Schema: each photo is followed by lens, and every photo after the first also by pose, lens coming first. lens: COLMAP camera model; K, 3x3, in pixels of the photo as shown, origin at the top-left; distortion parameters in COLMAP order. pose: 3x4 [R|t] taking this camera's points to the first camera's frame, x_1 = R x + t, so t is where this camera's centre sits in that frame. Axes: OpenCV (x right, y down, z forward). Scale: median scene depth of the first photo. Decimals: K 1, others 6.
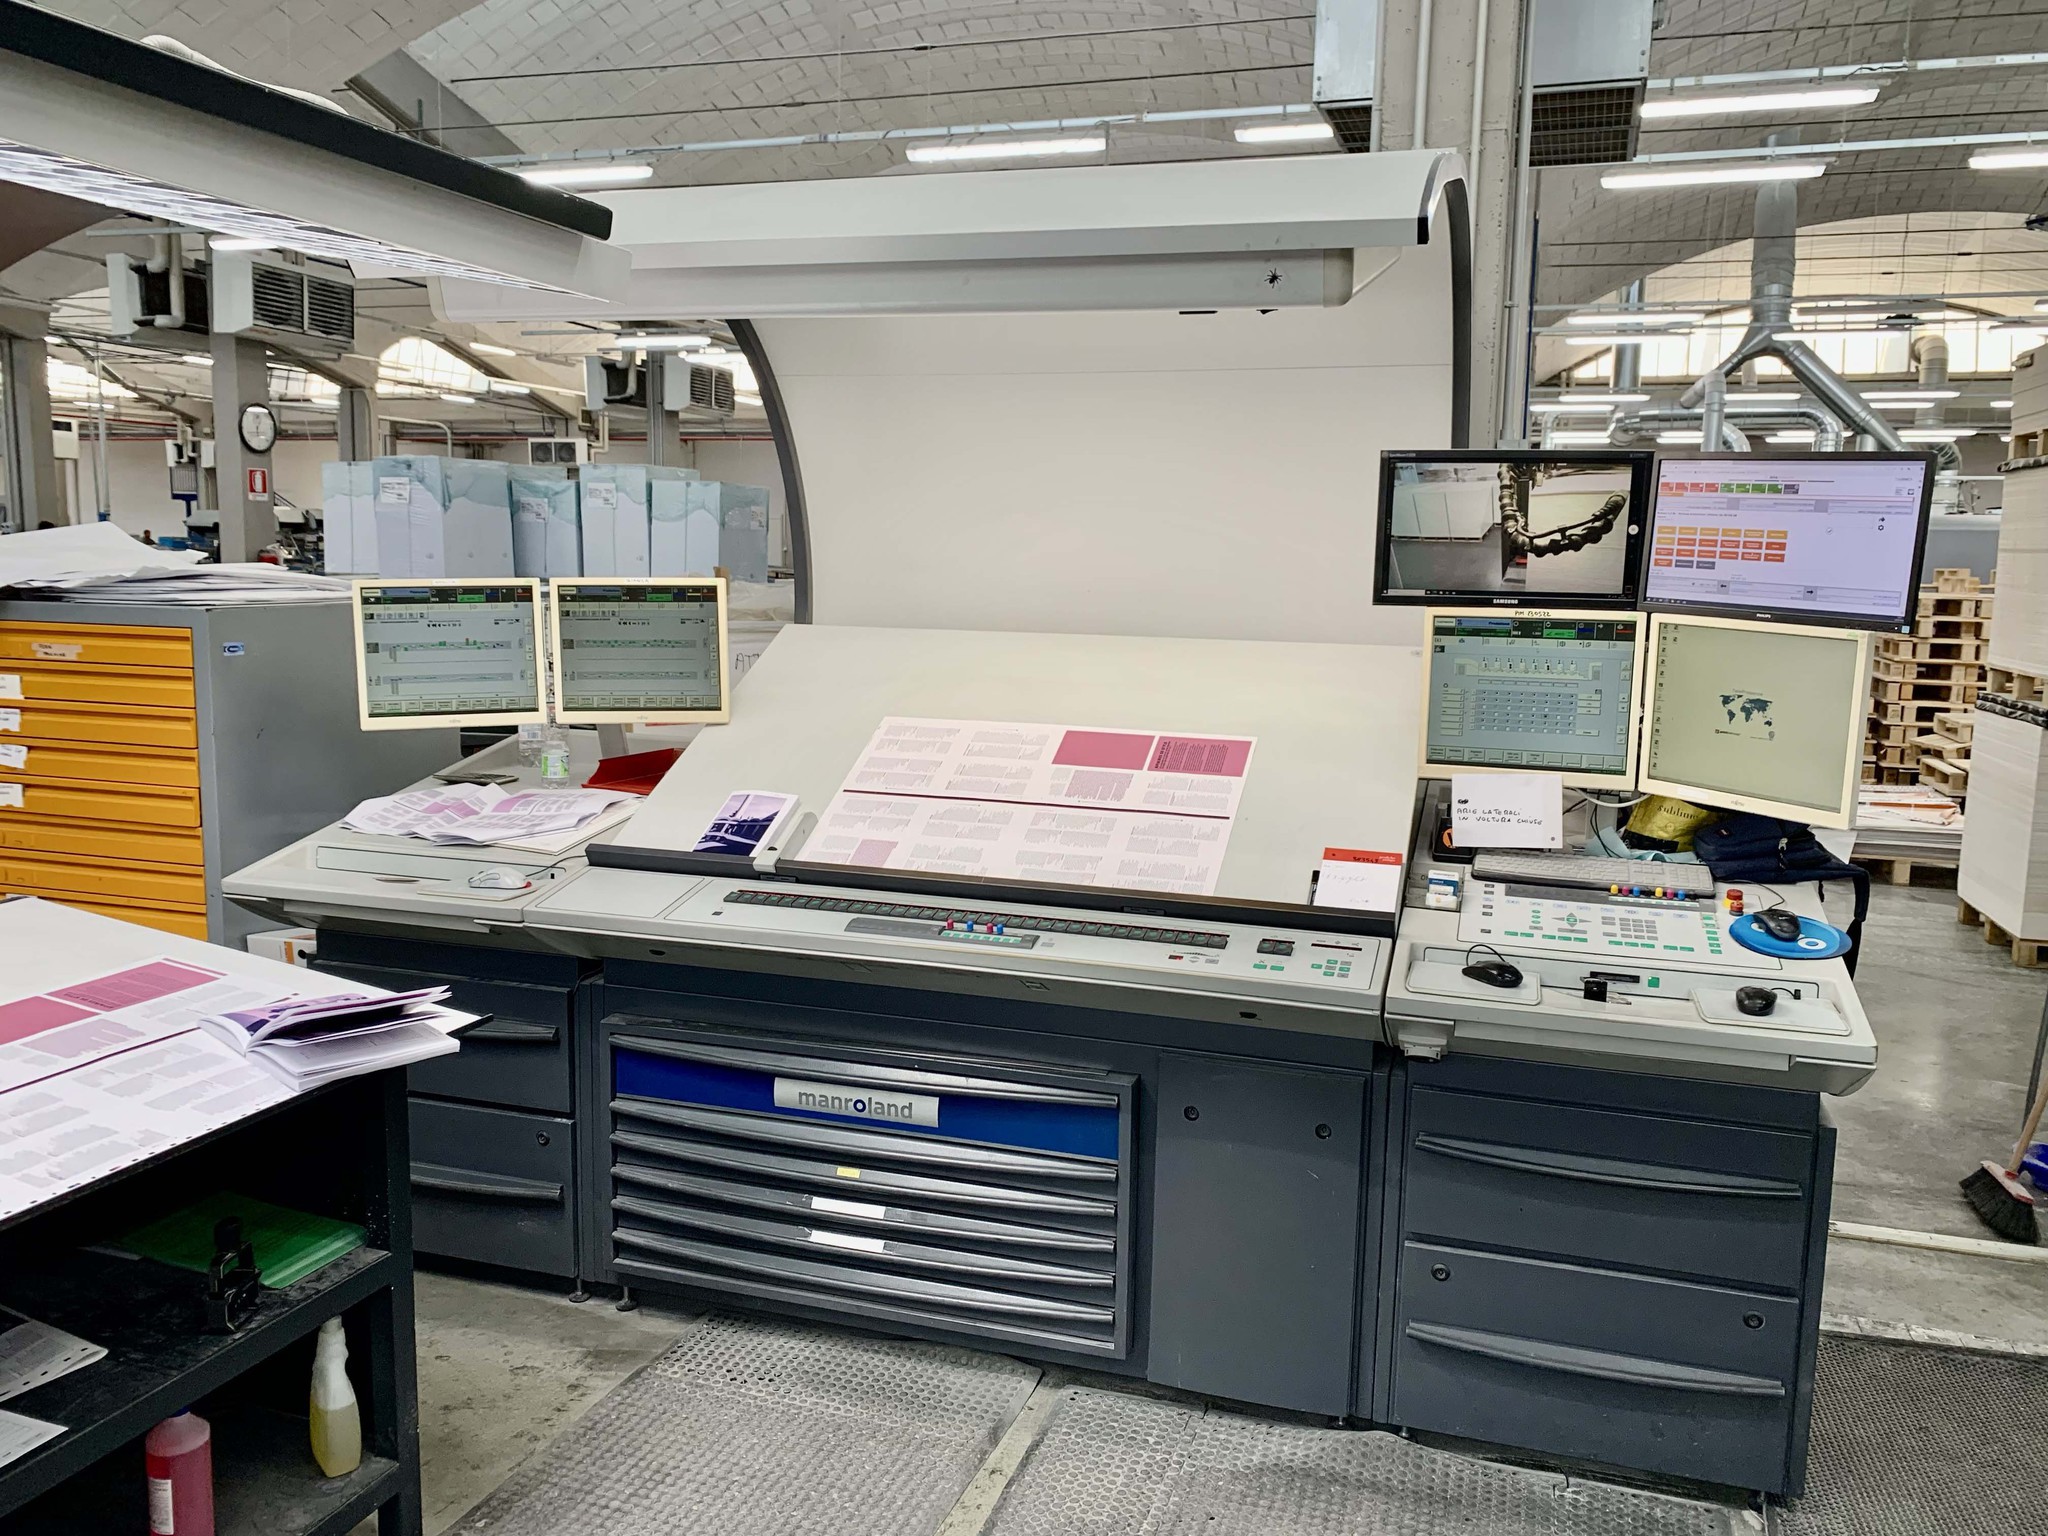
lens RADIAL K [[1582.2, 0, 1036.3], [0, 1582.2, 767.3], [0, 0, 1]] dist [0.050337, -0.080551]
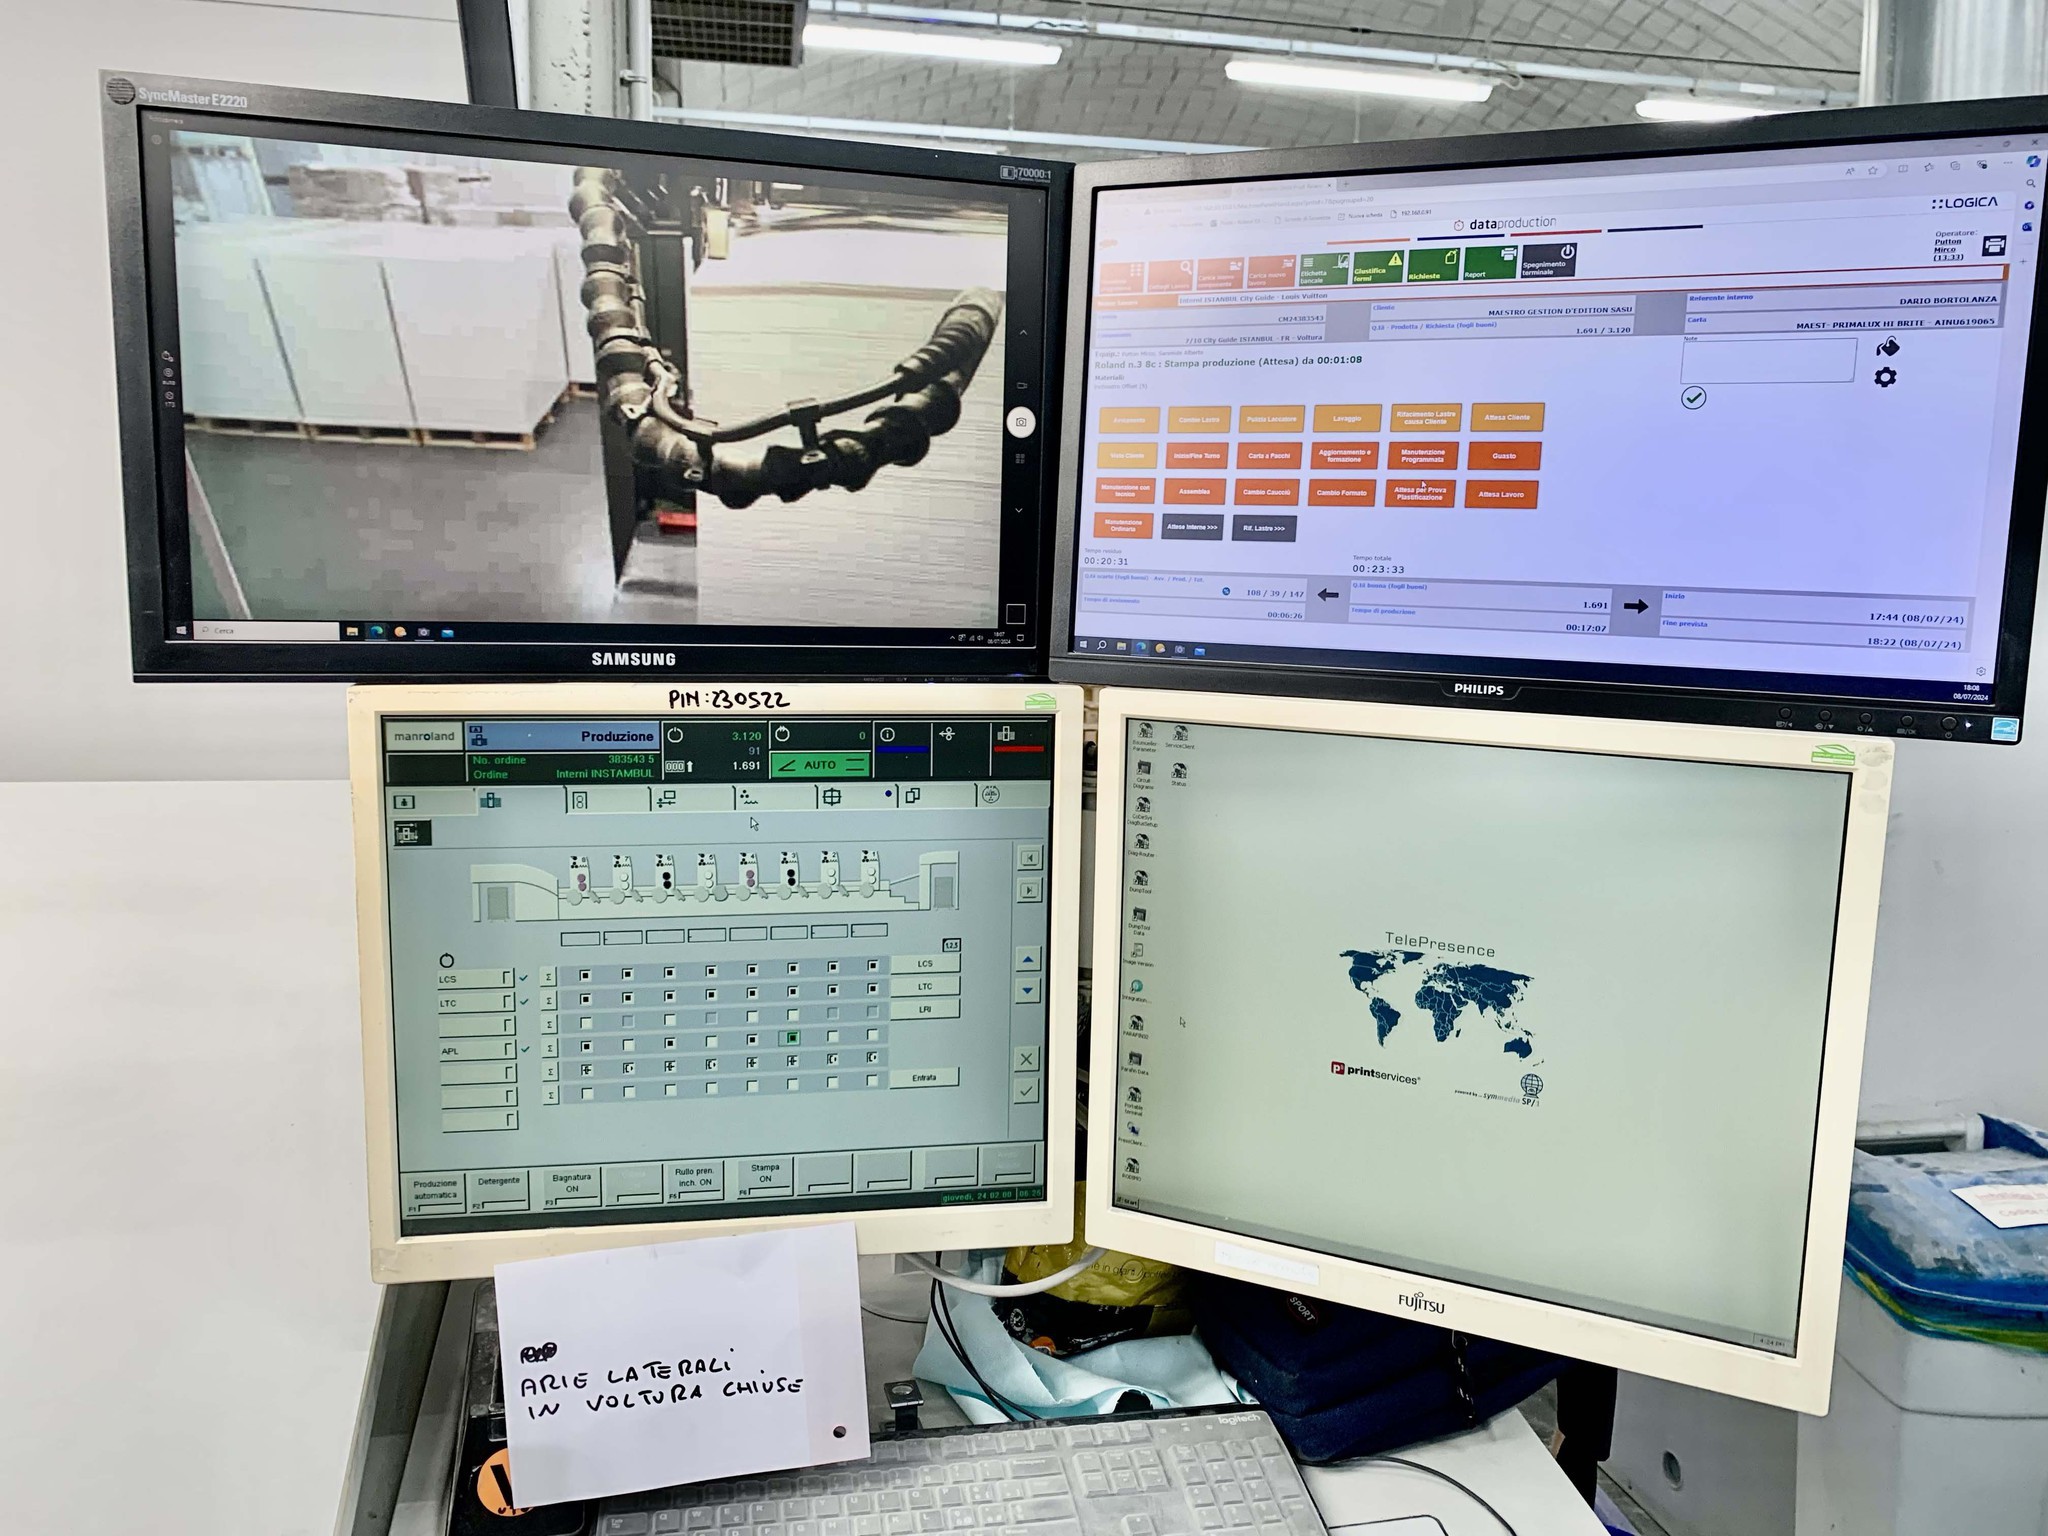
lens RADIAL K [[1582.2, 0, 1036.3], [0, 1582.2, 767.3], [0, 0, 1]] dist [0.050337, -0.080551]
pose [[0.873913, -0.054935, 0.482969, 0.221921], [0.072938, 0.997164, -0.018558, -0.075221], [-0.480579, 0.051445, 0.875441, 0.723218]]
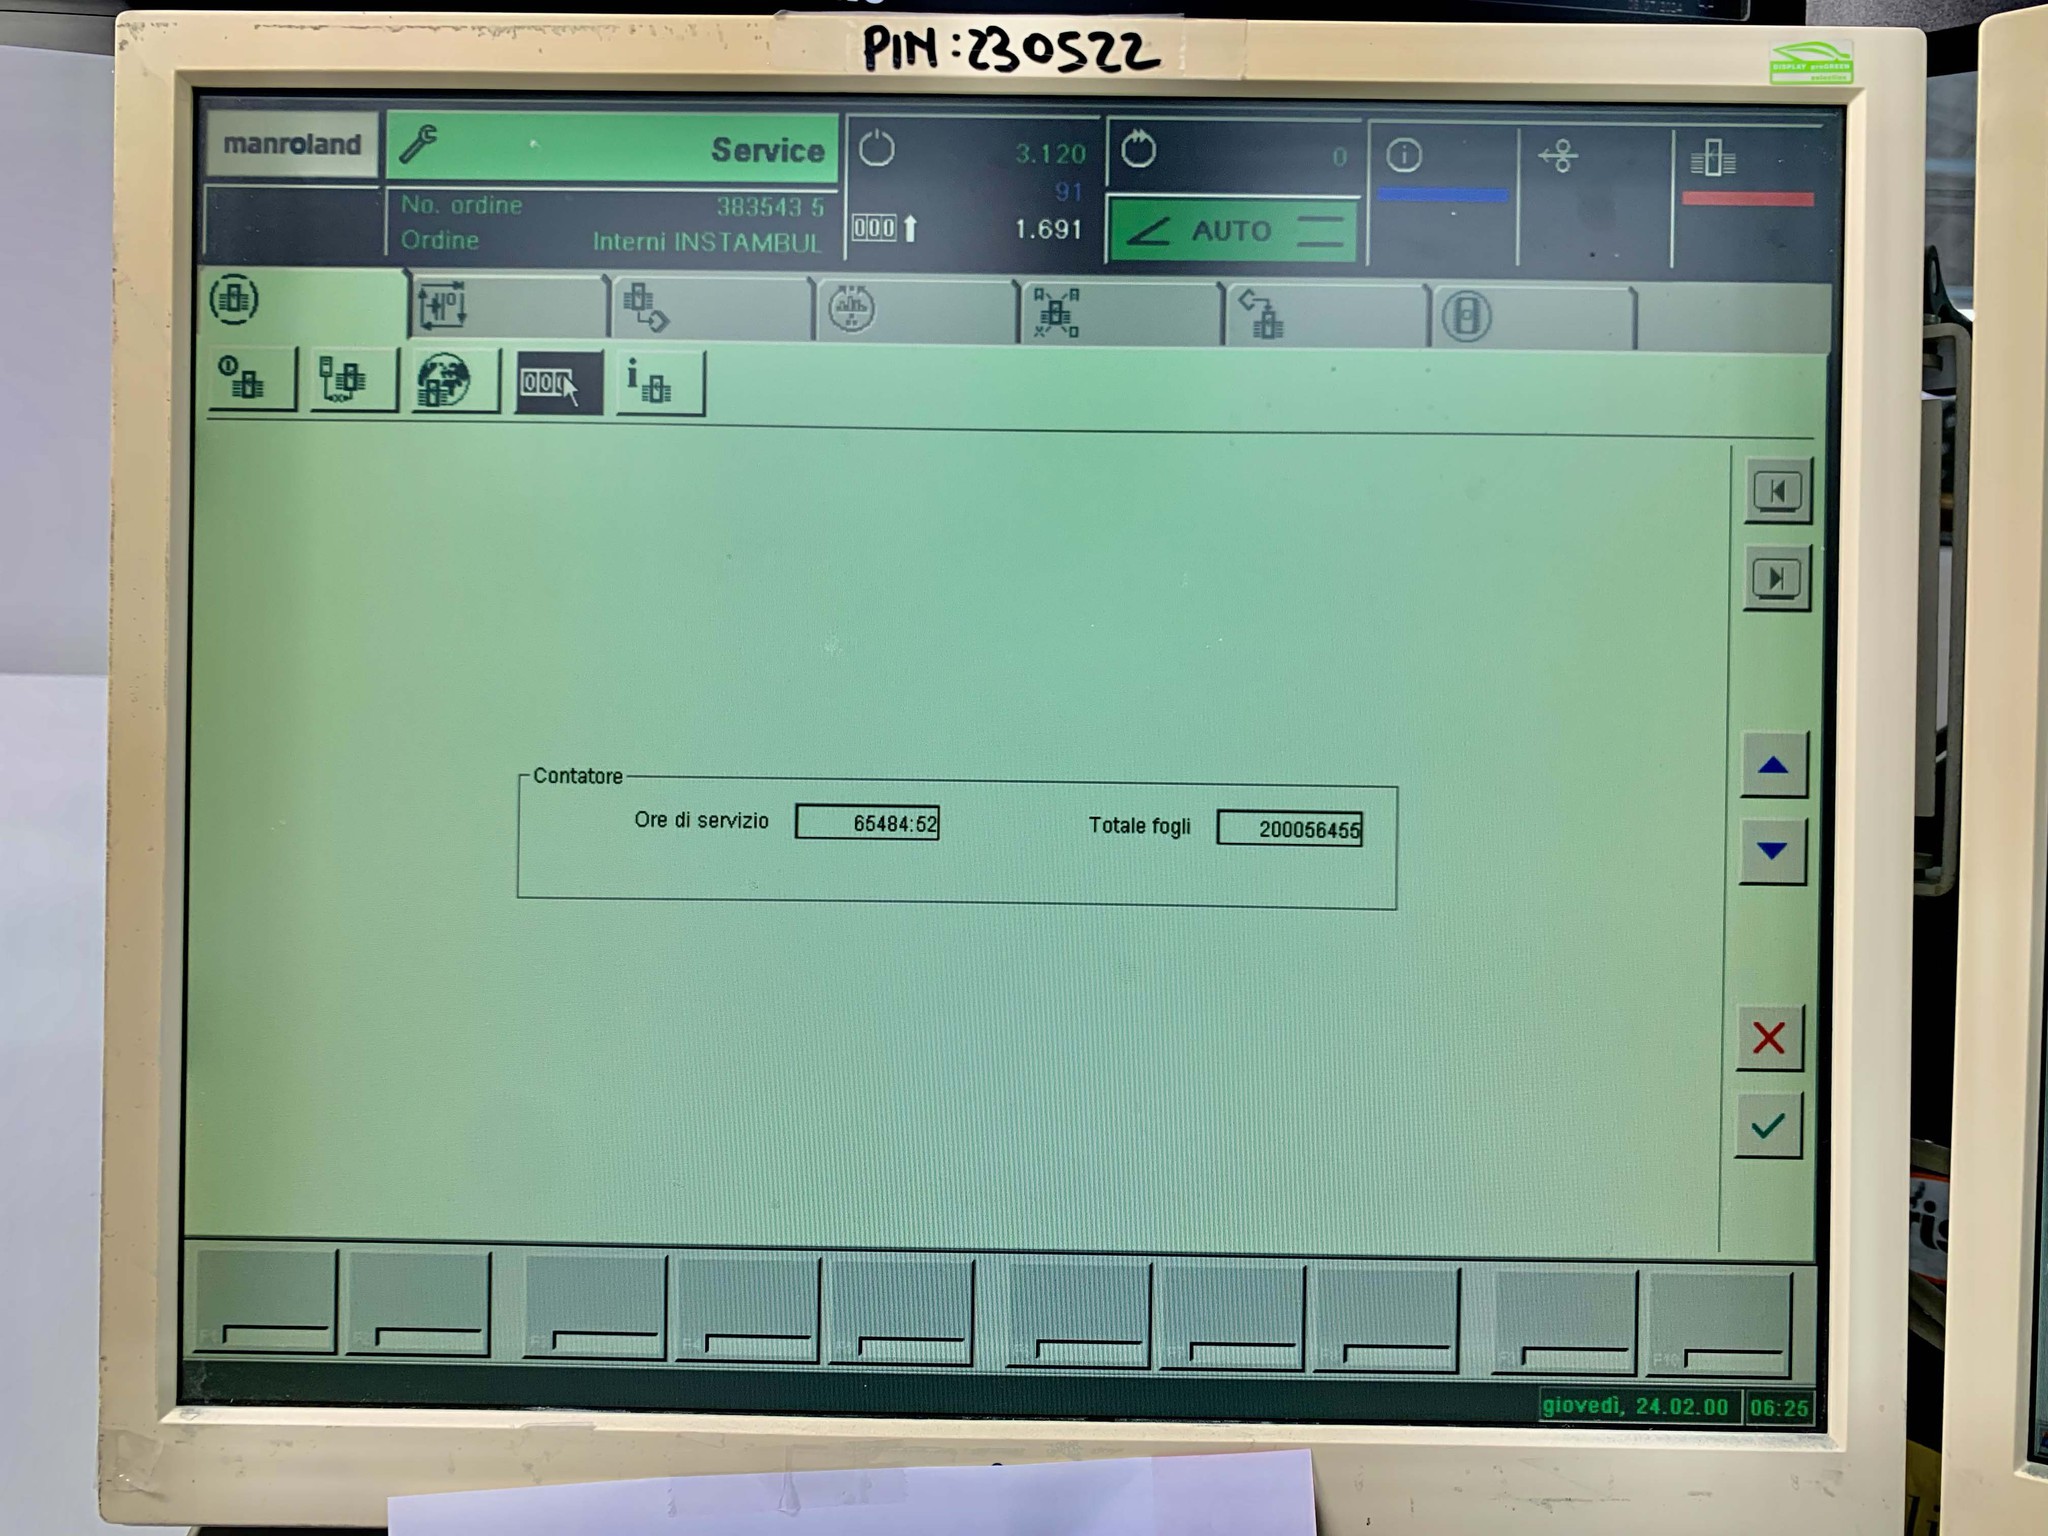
lens RADIAL K [[1565.5, 0, 1021.0], [0, 1565.5, 746.6], [0, 0, 1]] dist [-0.002857, 0.007587]
pose [[0.947554, 0.010098, 0.319435, 0.278471], [0.048827, 0.983193, -0.175920, -0.026907], [-0.315843, 0.182291, 0.931136, 0.906491]]
